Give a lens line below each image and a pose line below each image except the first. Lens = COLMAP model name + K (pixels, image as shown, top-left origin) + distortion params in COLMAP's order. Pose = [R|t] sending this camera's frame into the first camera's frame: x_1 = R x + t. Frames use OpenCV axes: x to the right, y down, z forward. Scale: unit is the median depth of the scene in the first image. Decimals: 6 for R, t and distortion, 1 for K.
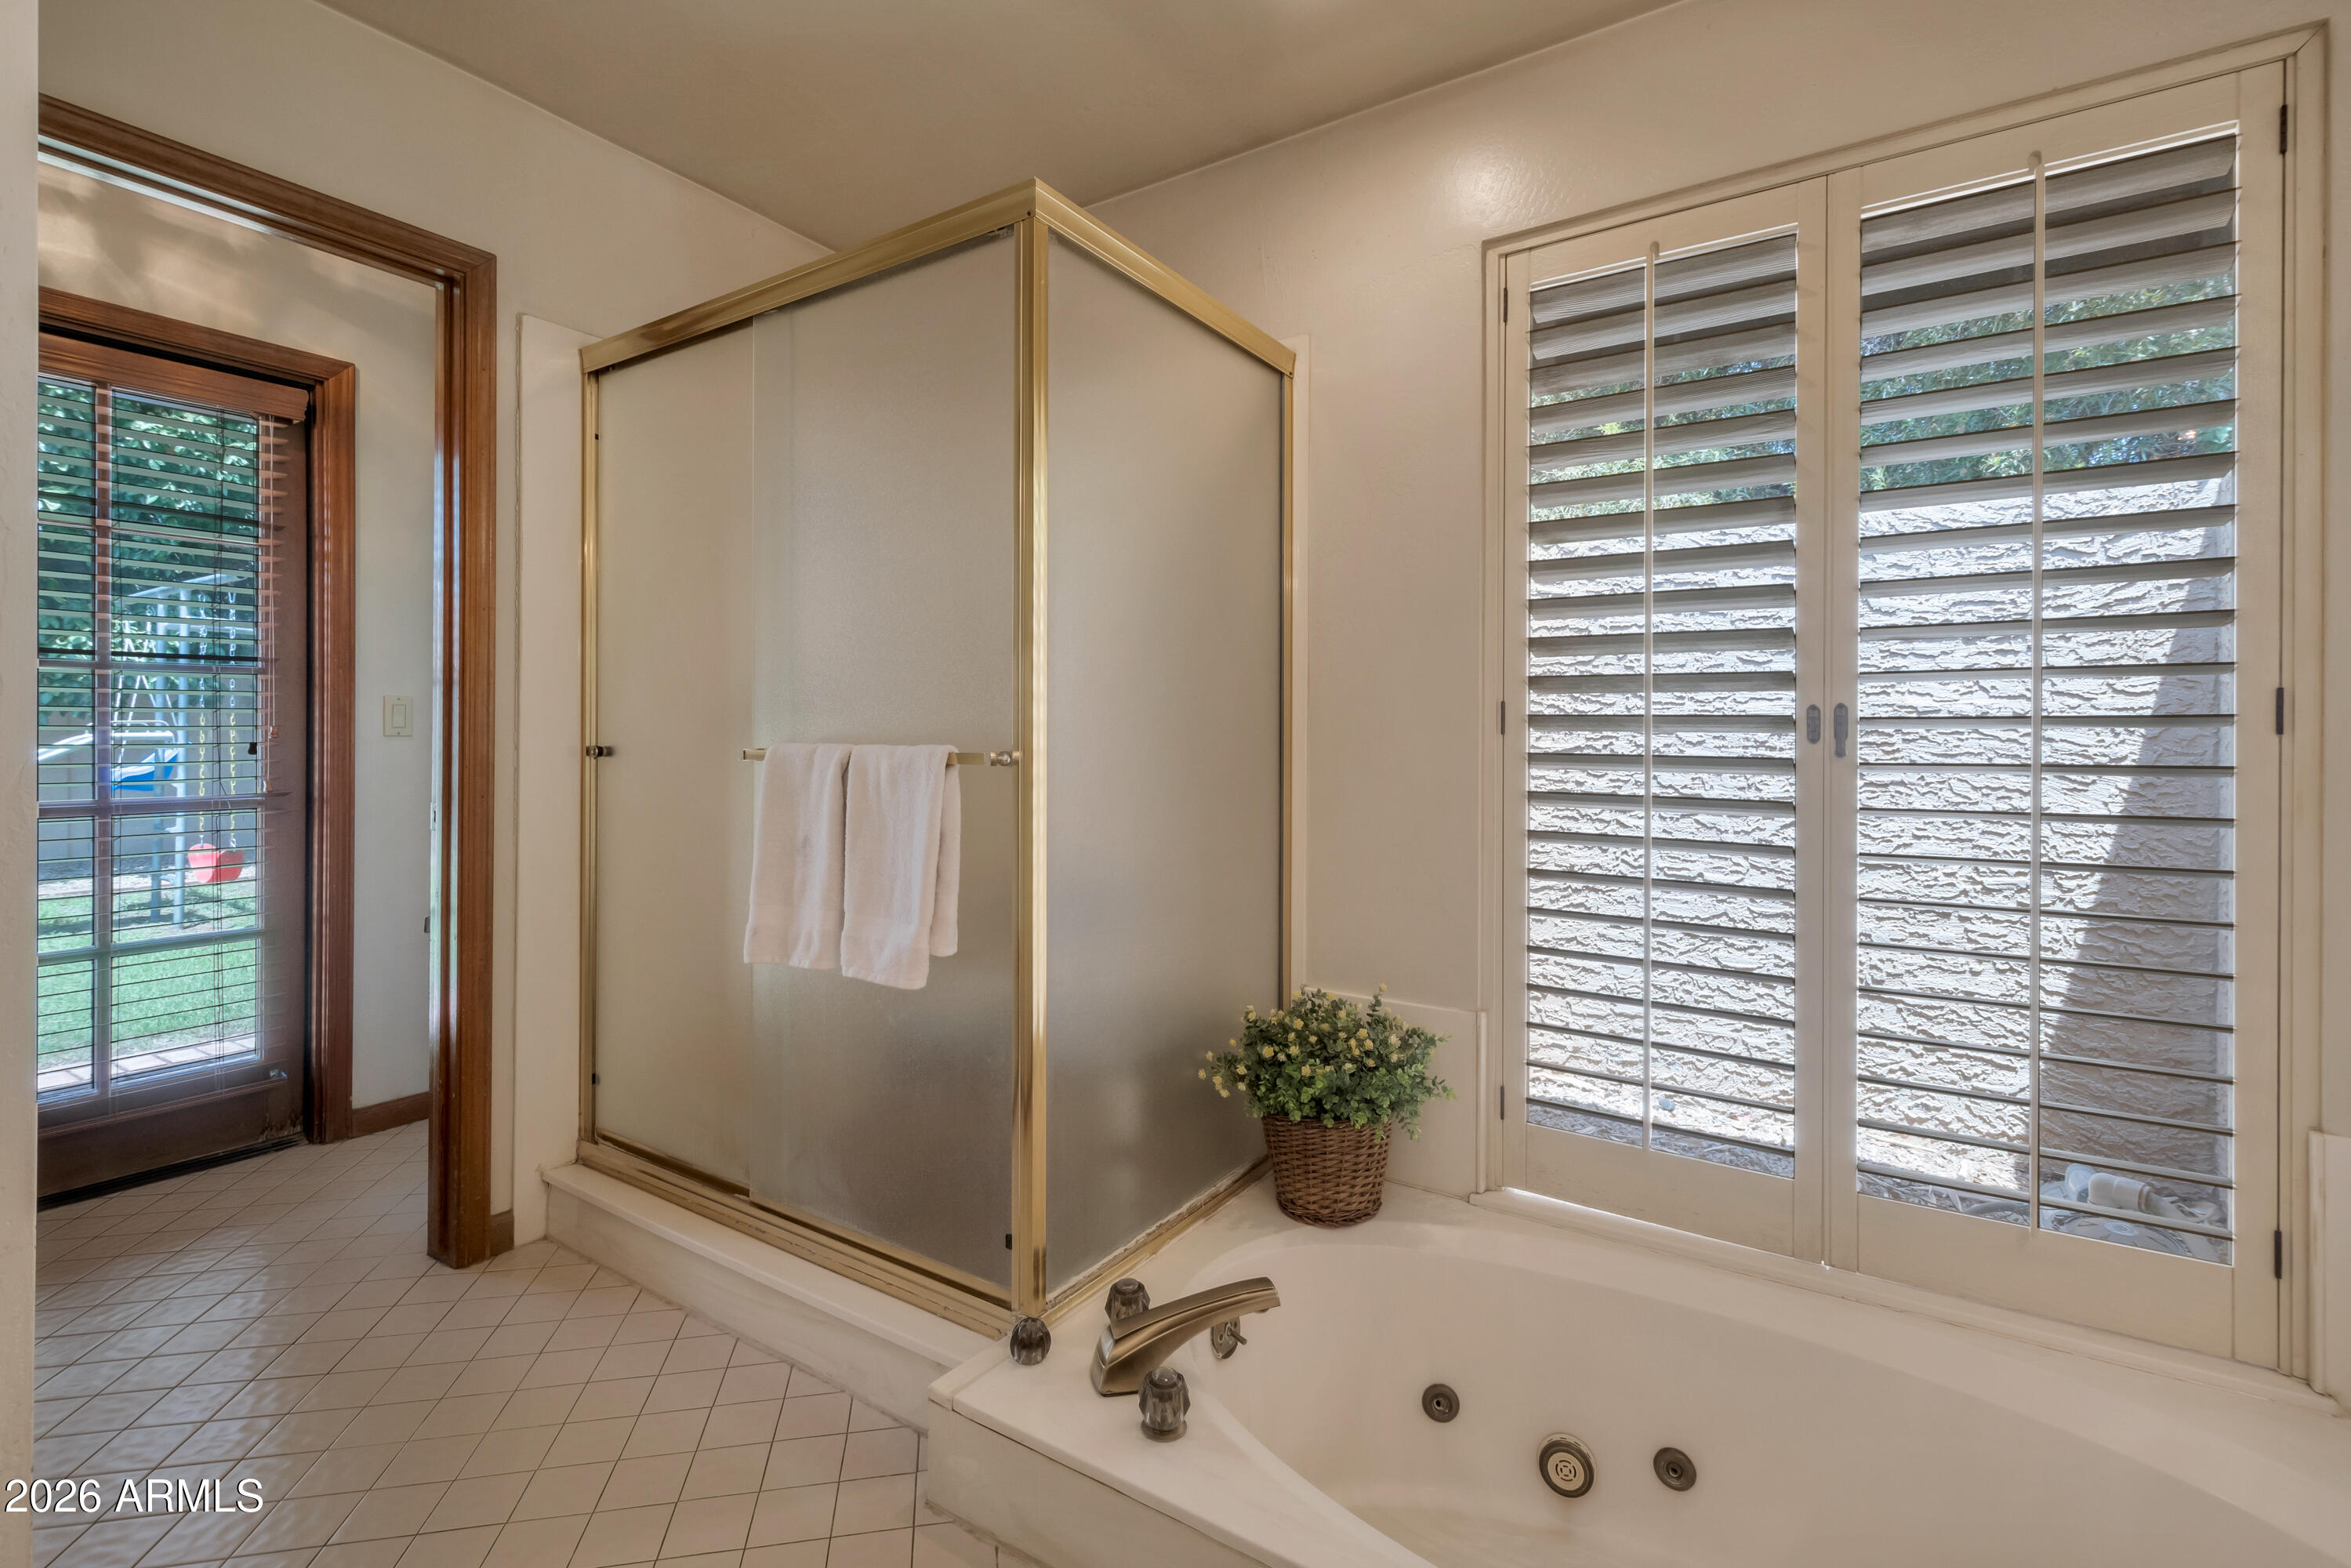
lens RADIAL K [[1072.5, 0, 1169.8], [0, 1072.5, 751.9], [0, 0, 1]] dist [0.004891, -0.001203]
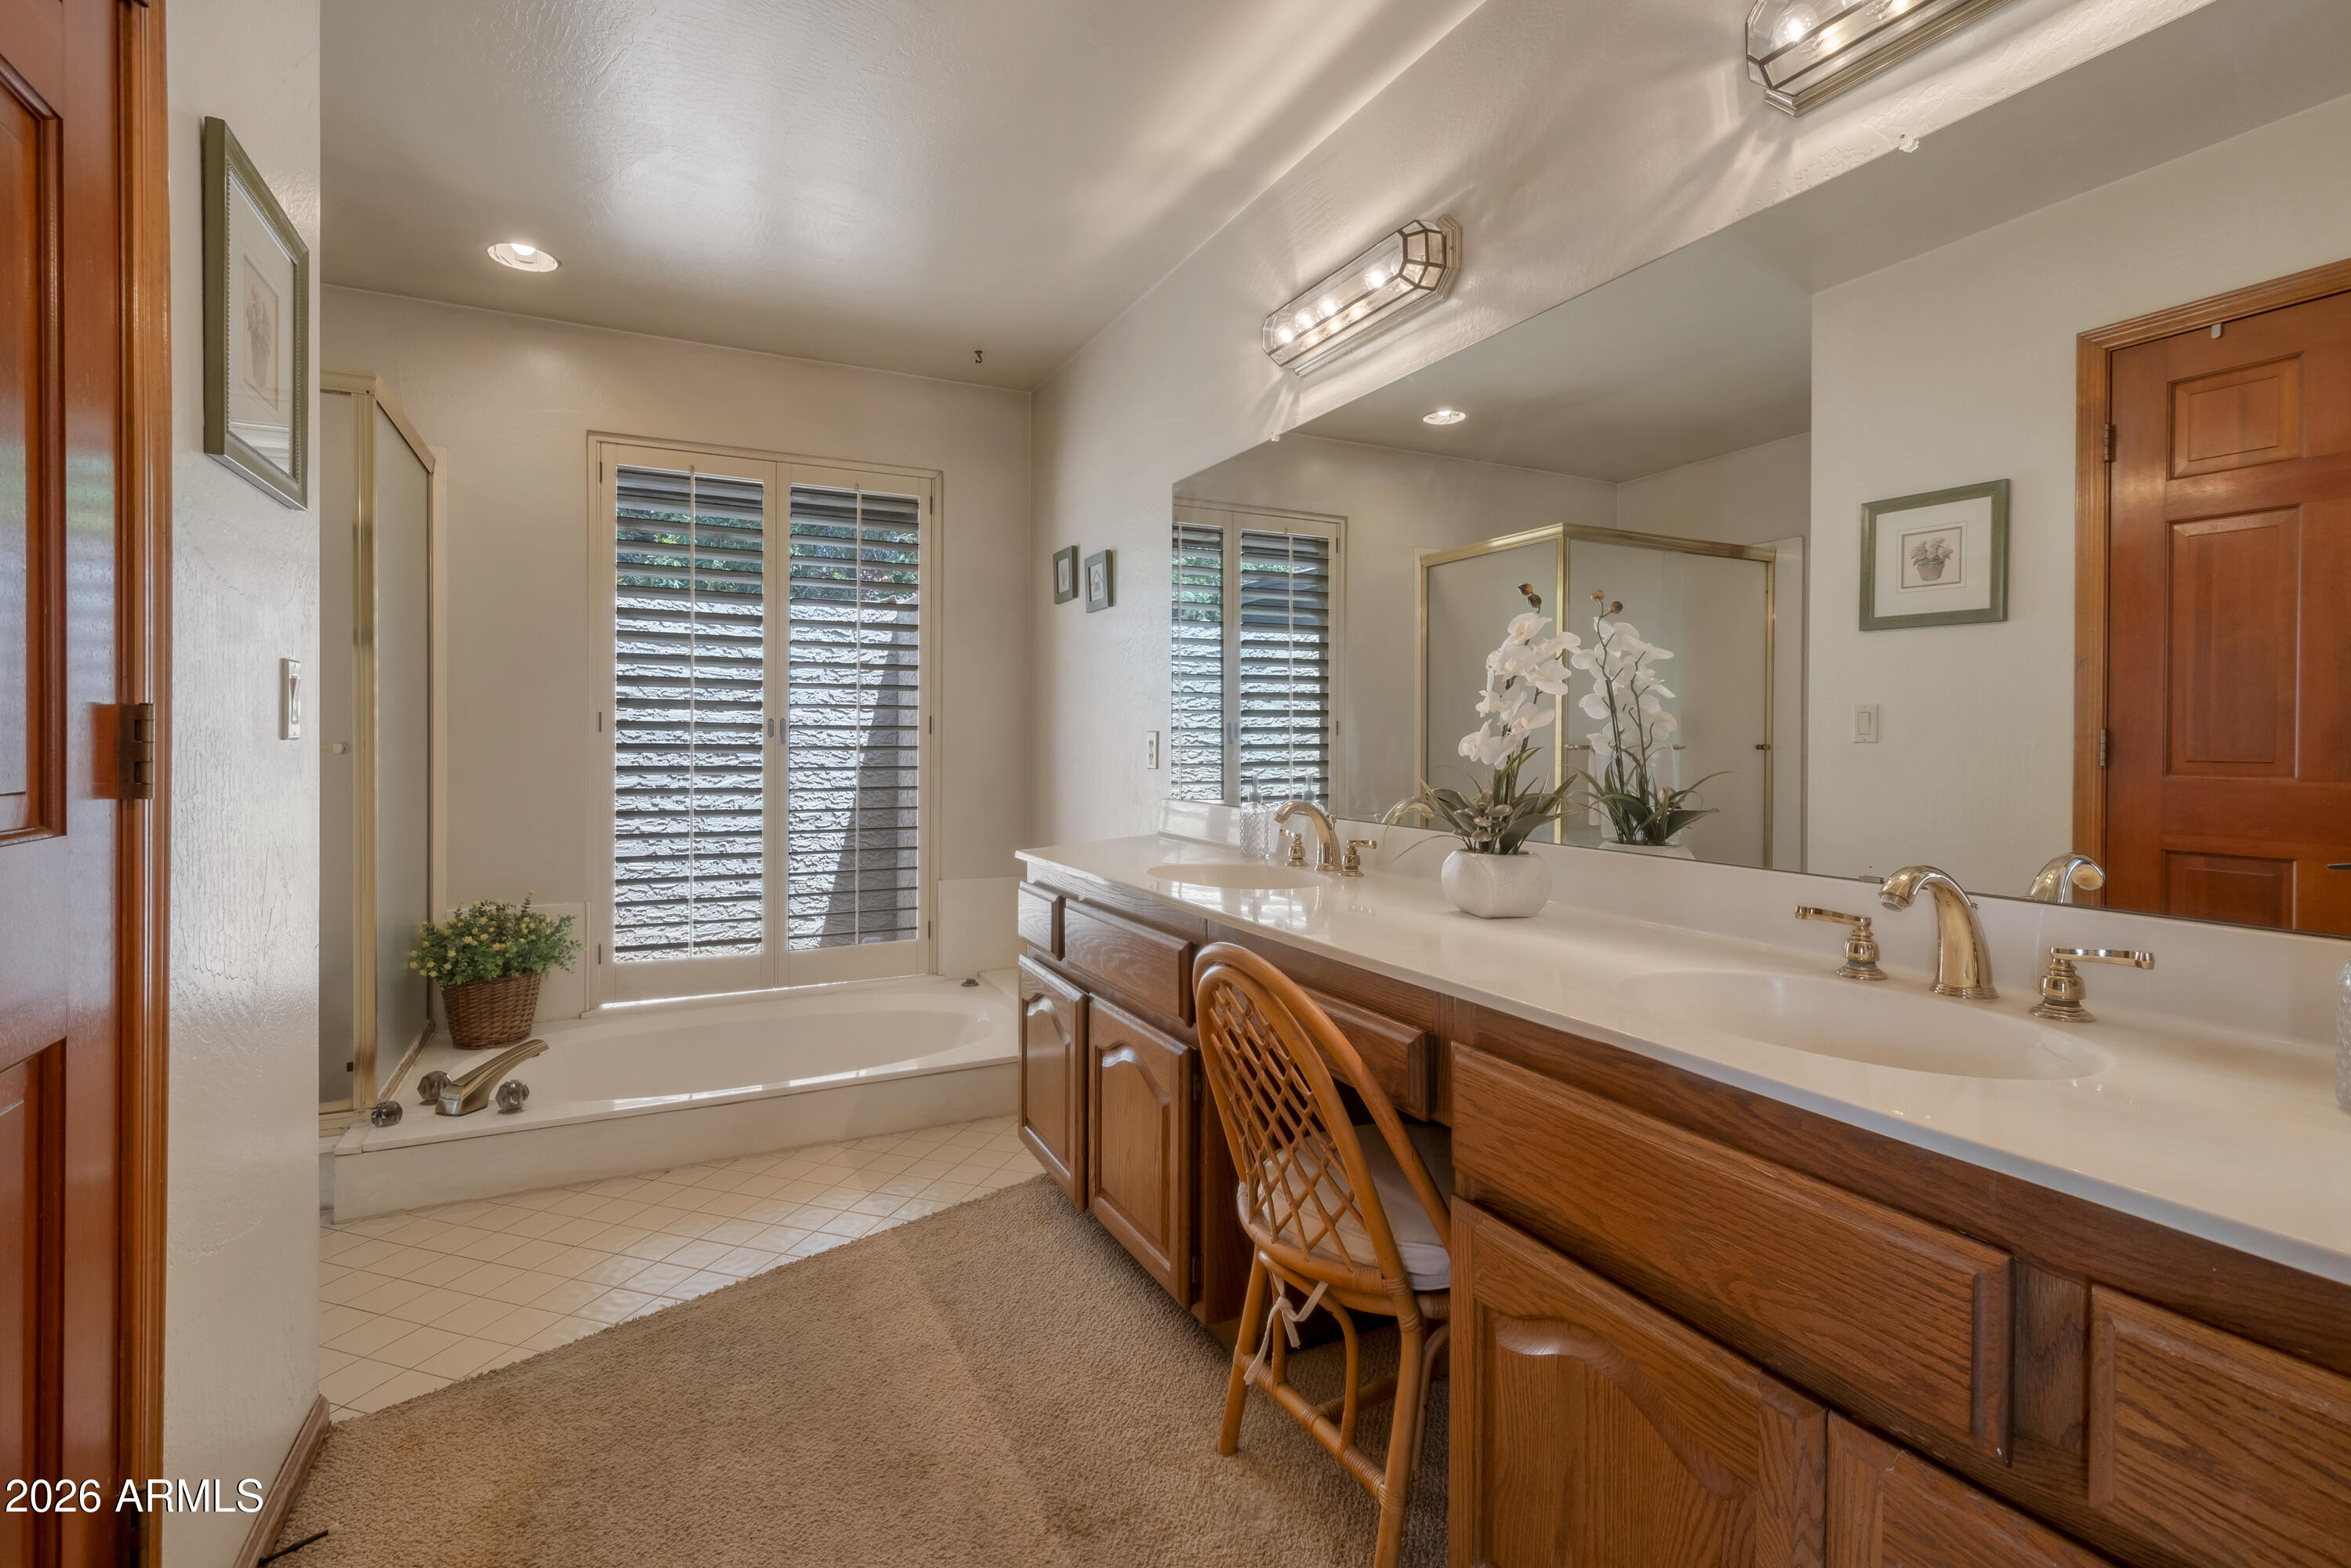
lens RADIAL K [[1072.5, 0, 1169.8], [0, 1072.5, 751.9], [0, 0, 1]] dist [0.004891, -0.001203]
pose [[0.491901, -0.009899, 0.870595, -0.713458], [0.004870, 0.999951, 0.008618, 0.005585], [-0.870638, 0.000000, 0.491925, -0.587171]]
